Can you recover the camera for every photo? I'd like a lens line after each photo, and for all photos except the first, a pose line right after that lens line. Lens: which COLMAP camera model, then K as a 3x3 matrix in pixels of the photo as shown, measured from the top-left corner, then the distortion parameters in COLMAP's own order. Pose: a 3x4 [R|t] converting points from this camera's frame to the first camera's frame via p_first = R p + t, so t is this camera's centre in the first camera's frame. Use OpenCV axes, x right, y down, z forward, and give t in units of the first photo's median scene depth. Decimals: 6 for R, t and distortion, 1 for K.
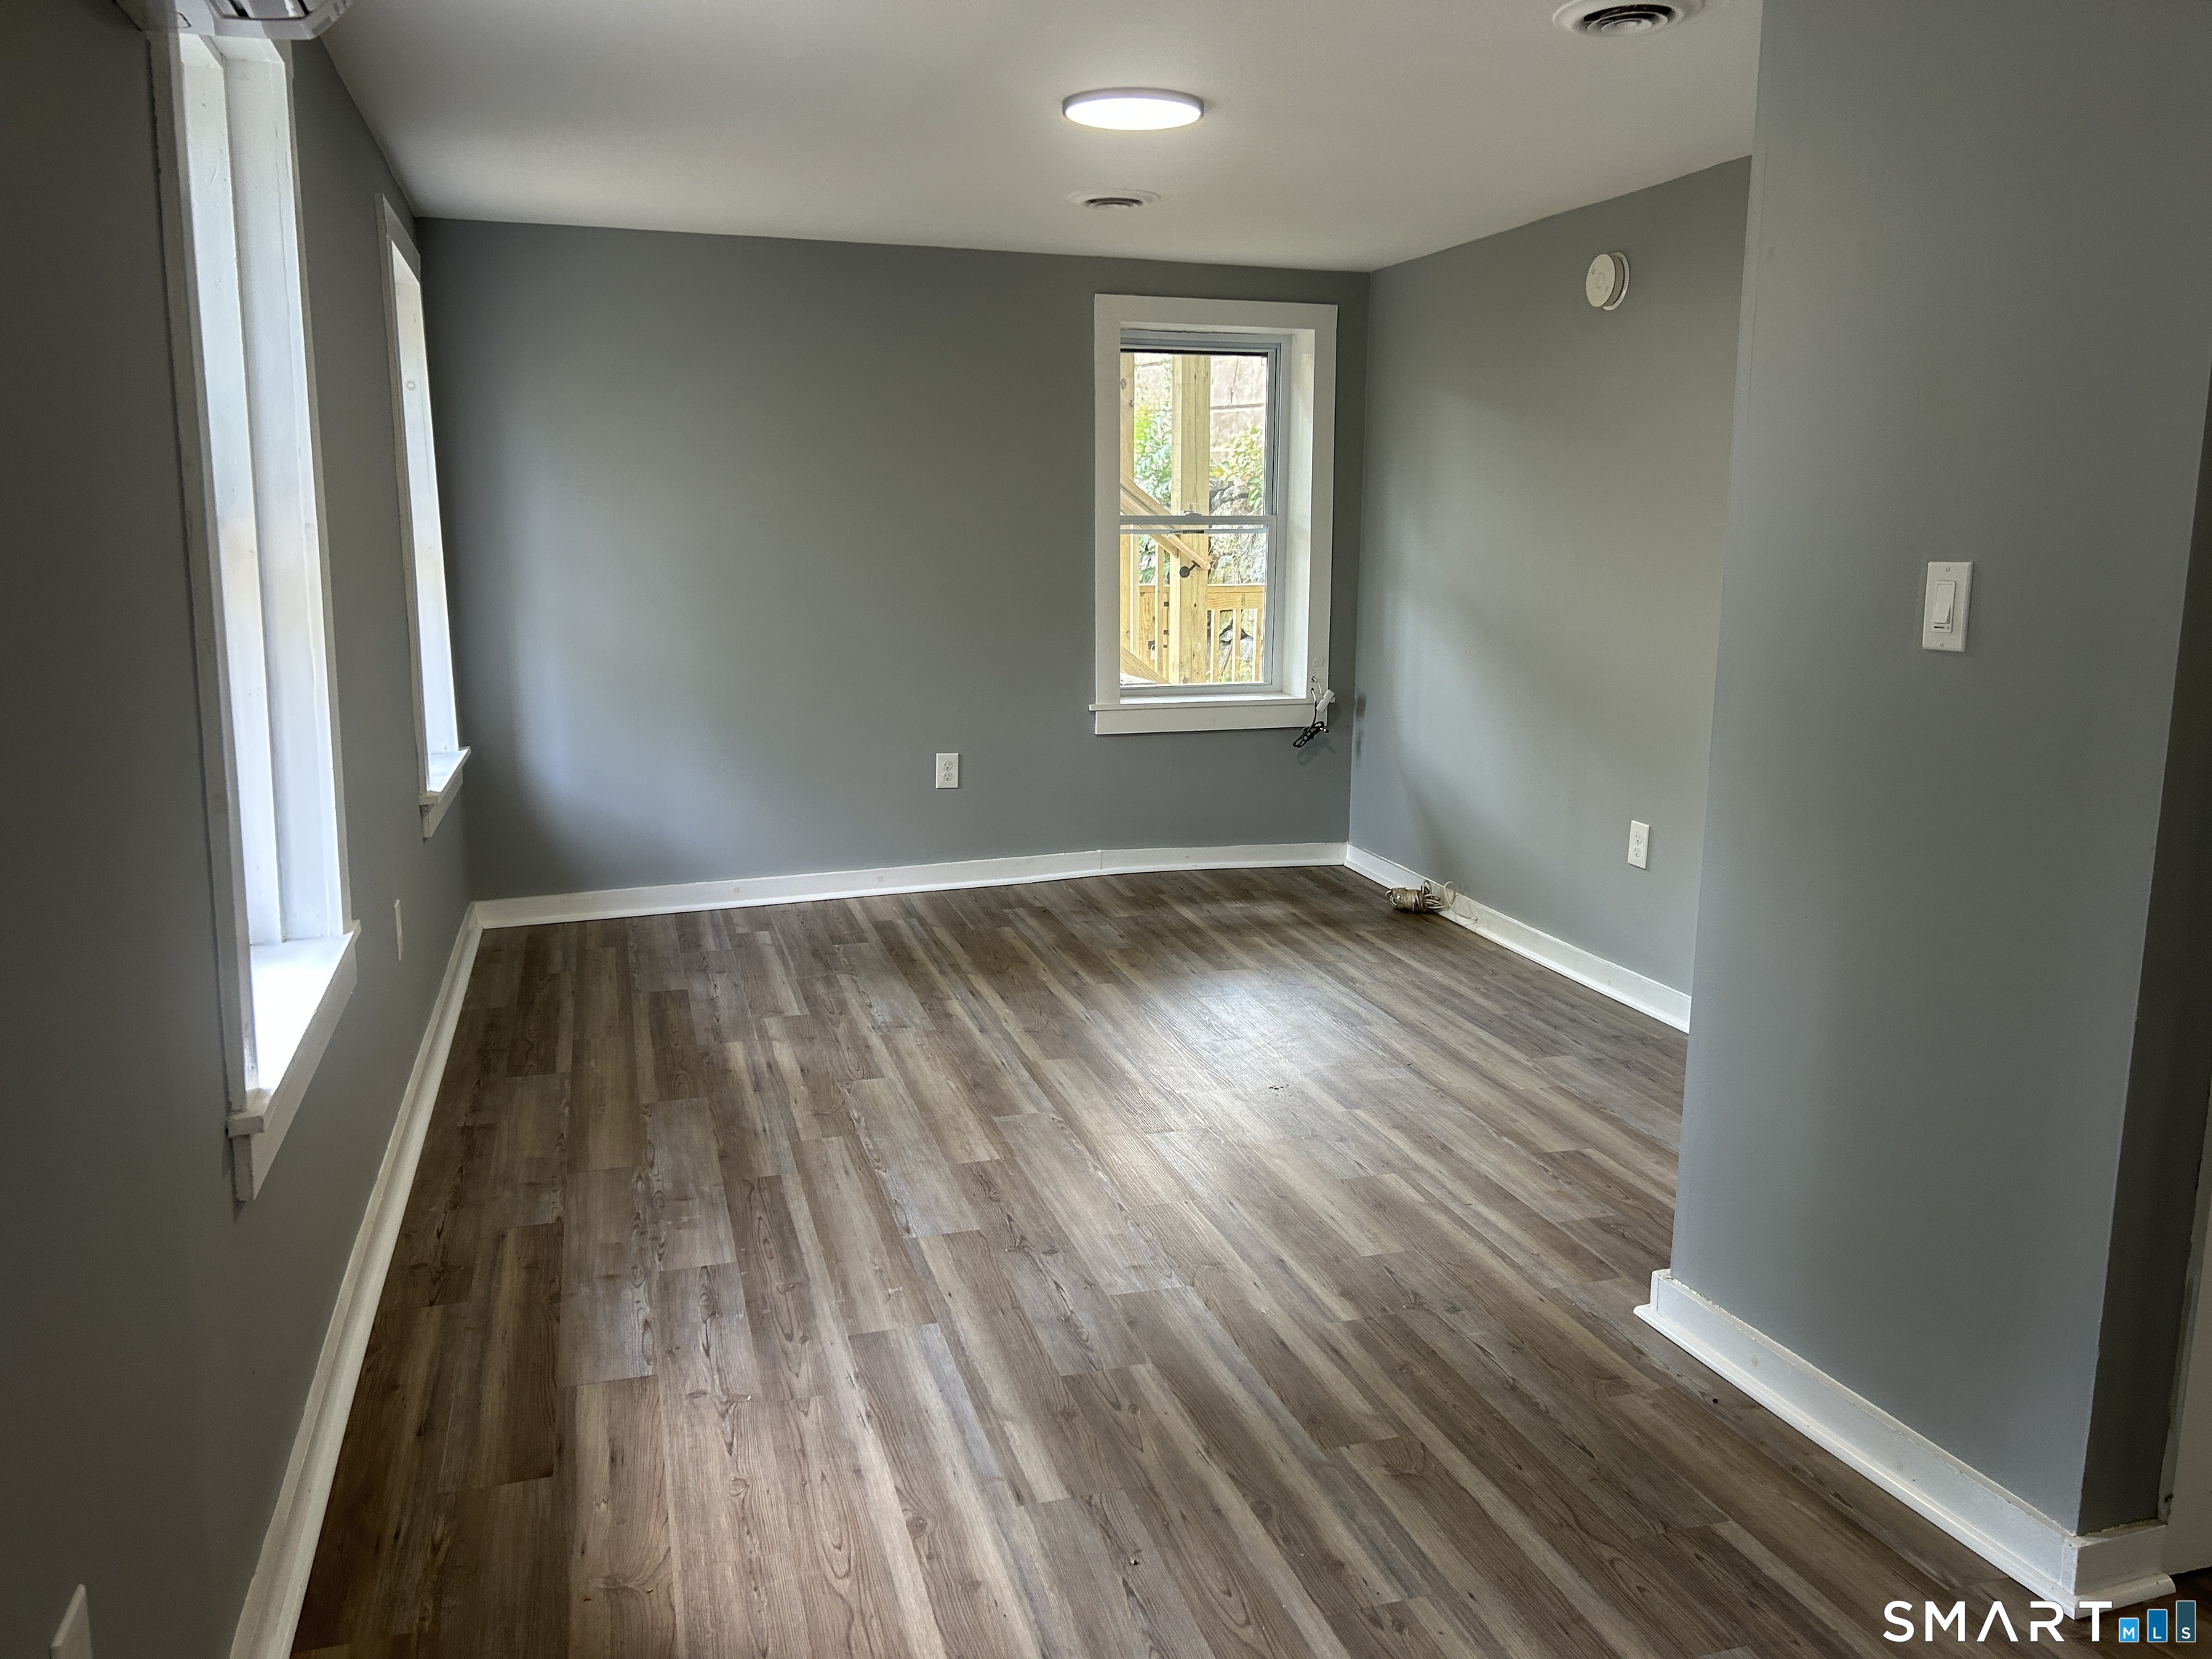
lens RADIAL K [[1663.5, 0, 1114.0], [0, 1663.5, 814.7], [0, 0, 1]] dist [0.045426, -0.050003]
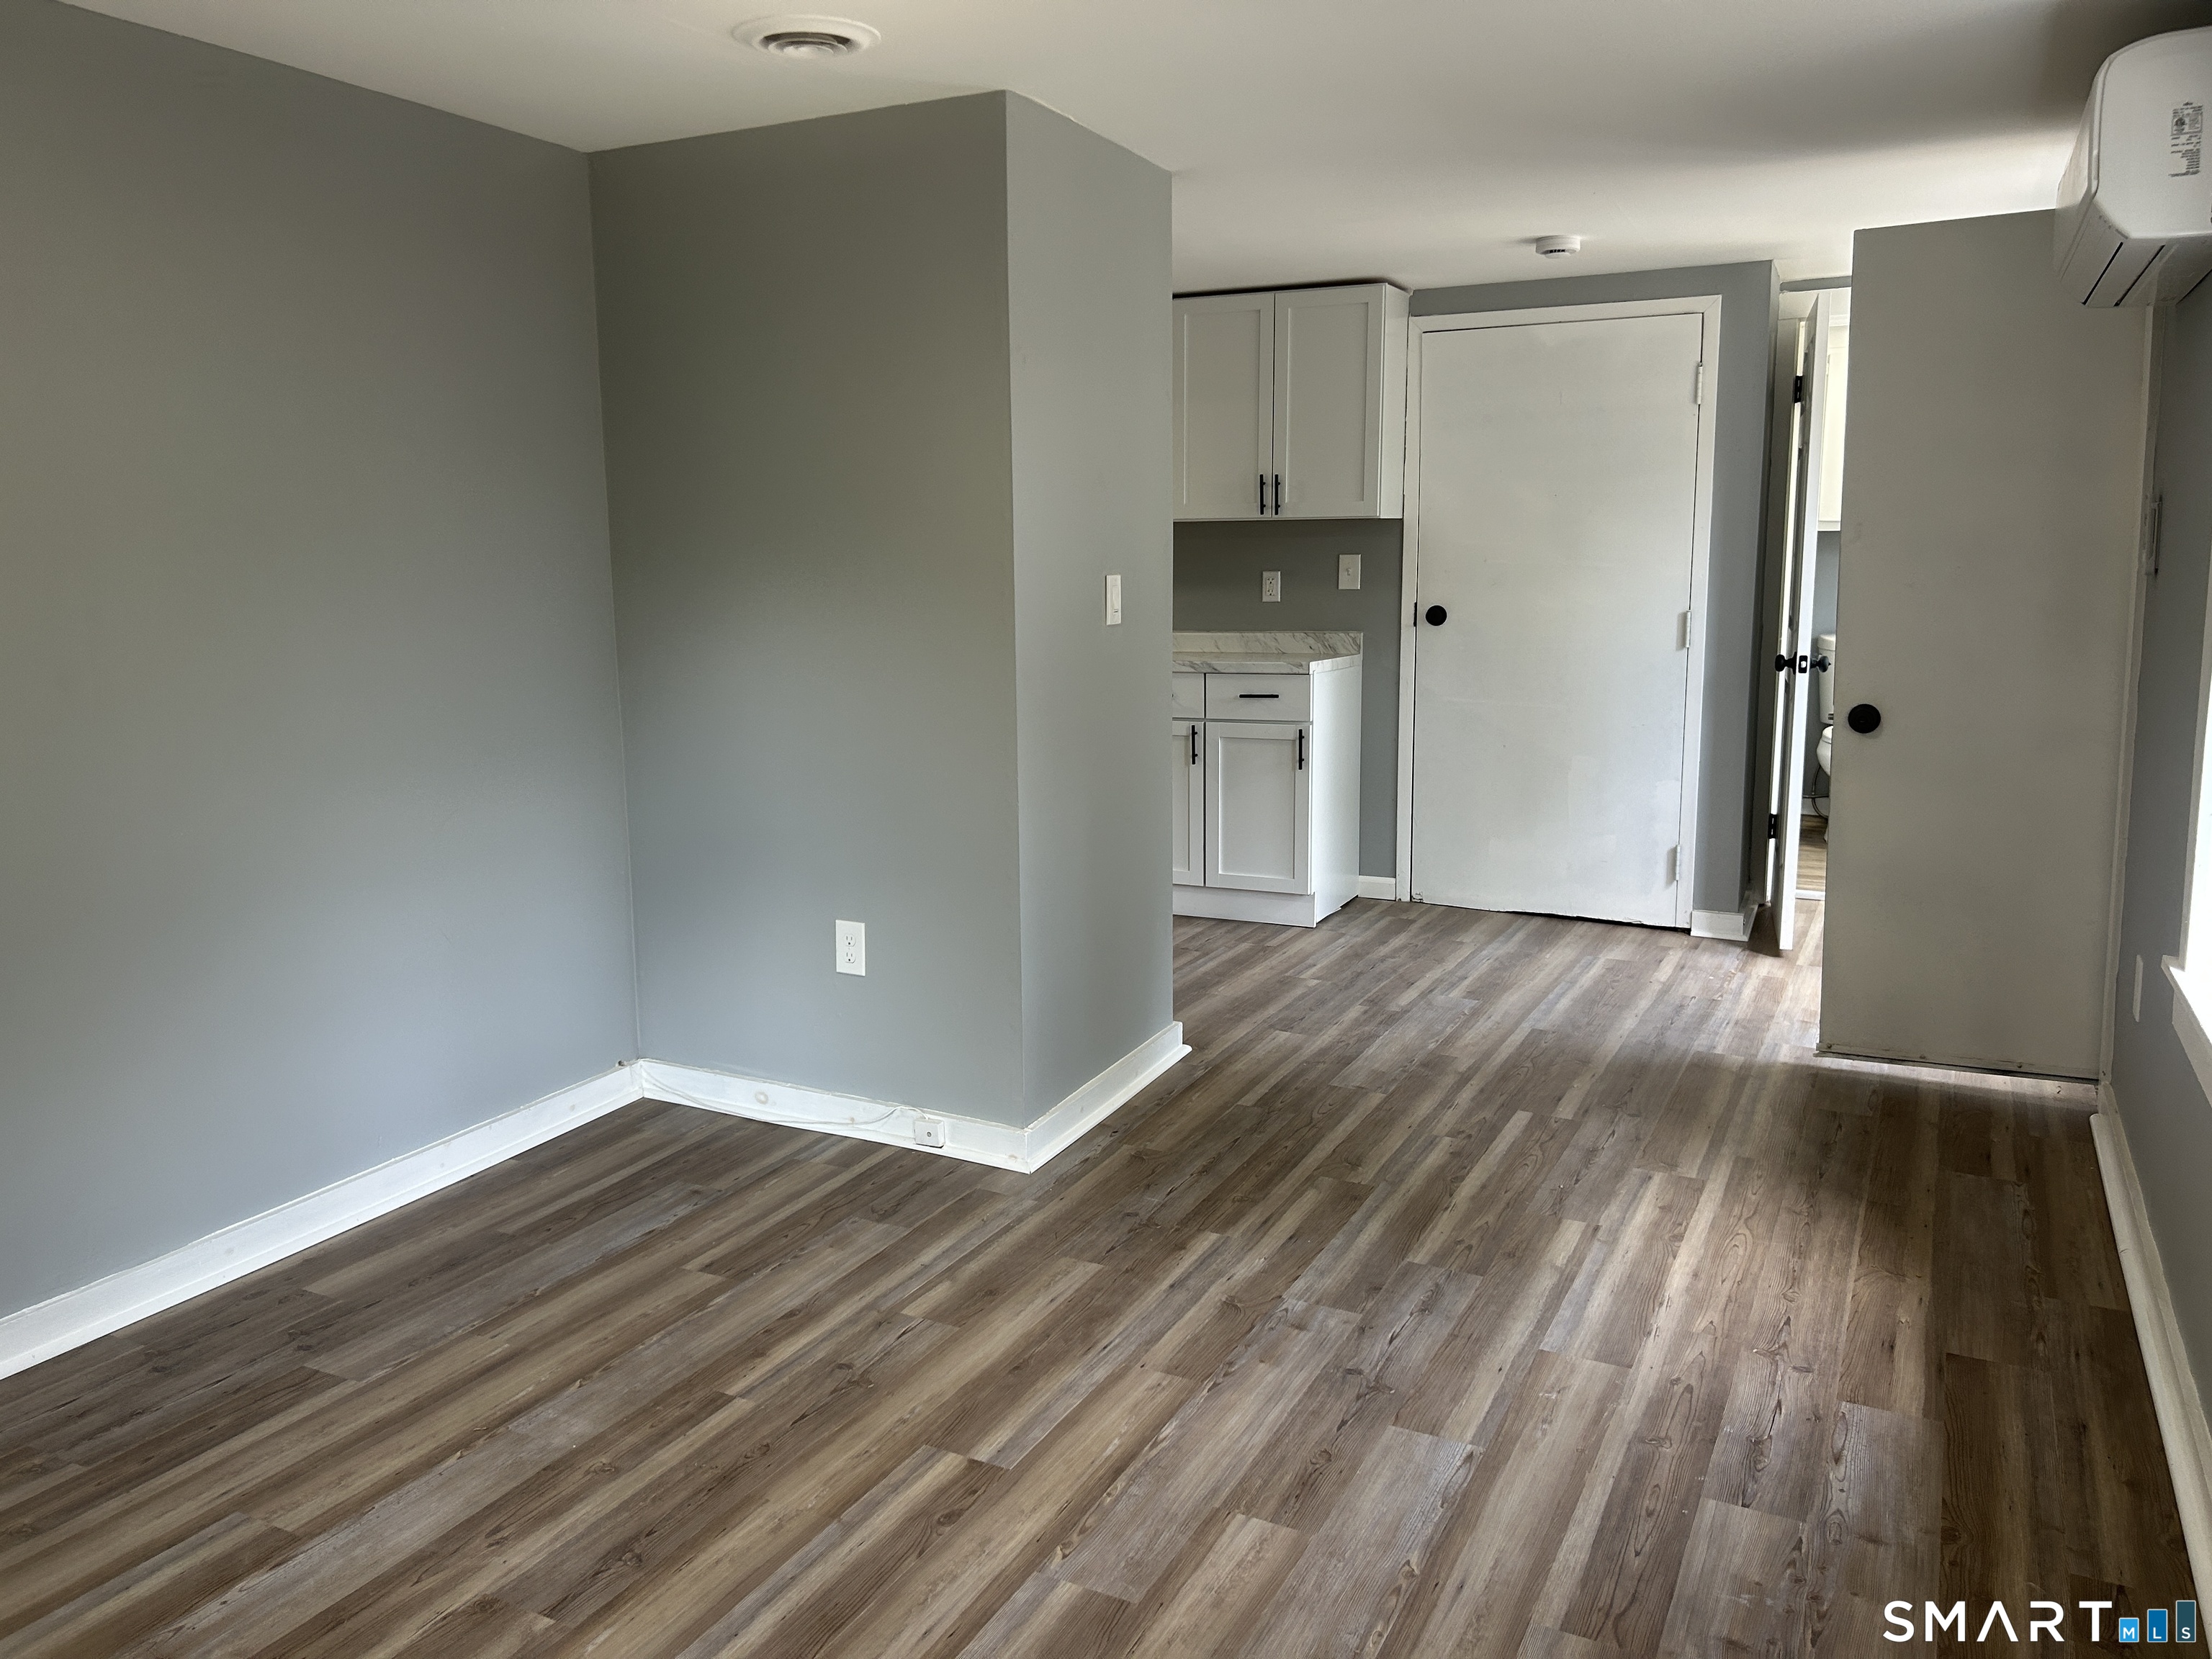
lens RADIAL K [[1663.5, 0, 1126.2], [0, 1663.5, 842.0], [0, 0, 1]] dist [0.045426, -0.050003]
pose [[-0.726468, -0.124878, 0.675759, -0.562047], [0.119784, 0.945286, 0.303458, -0.311914], [-0.676680, 0.301398, -0.671761, 1.743694]]
